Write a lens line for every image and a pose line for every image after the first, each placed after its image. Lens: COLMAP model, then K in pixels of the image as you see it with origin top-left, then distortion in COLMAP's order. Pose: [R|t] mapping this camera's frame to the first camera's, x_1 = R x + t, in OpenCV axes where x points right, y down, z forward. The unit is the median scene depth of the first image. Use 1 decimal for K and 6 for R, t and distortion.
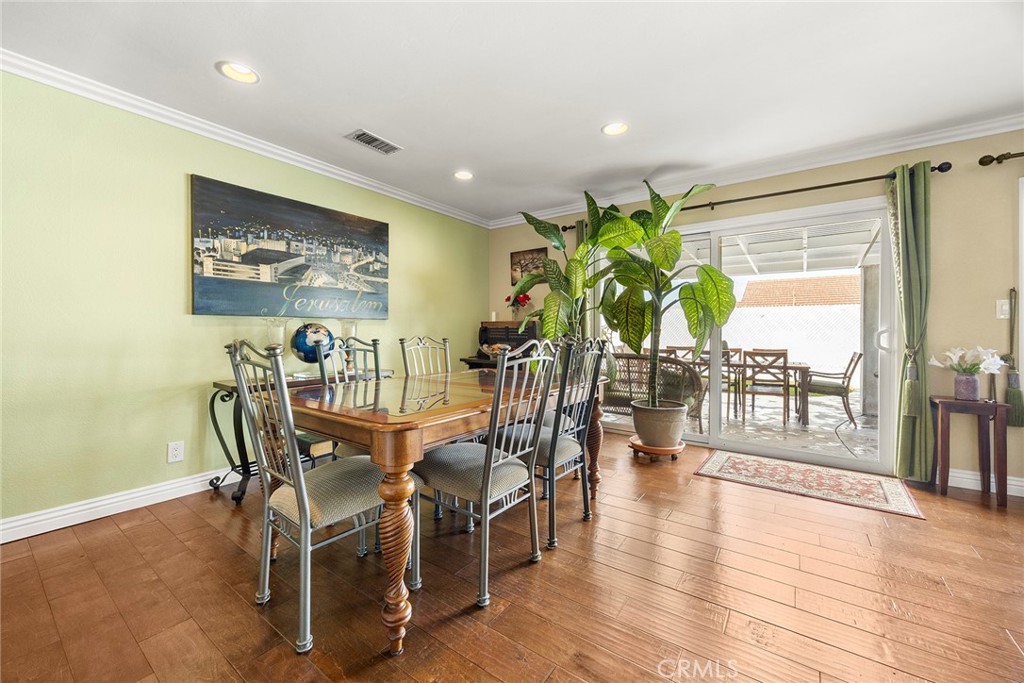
lens RADIAL K [[396.7, 0, 509.3], [0, 396.7, 331.2], [0, 0, 1]] dist [0.003157, 0.000441]
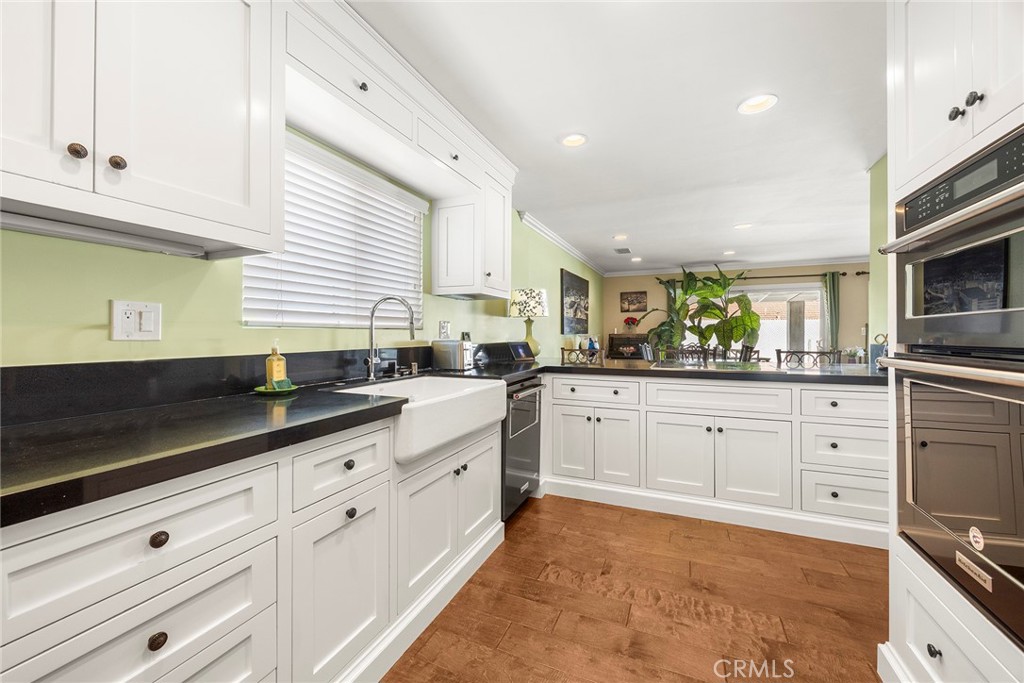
lens RADIAL K [[396.7, 0, 511.6], [0, 396.7, 332.9], [0, 0, 1]] dist [0.003157, 0.000441]
pose [[0.975828, -0.000888, 0.218537, -1.122382], [0.002359, 0.999976, -0.006469, -0.025542], [-0.218526, 0.006828, 0.975807, -0.733573]]
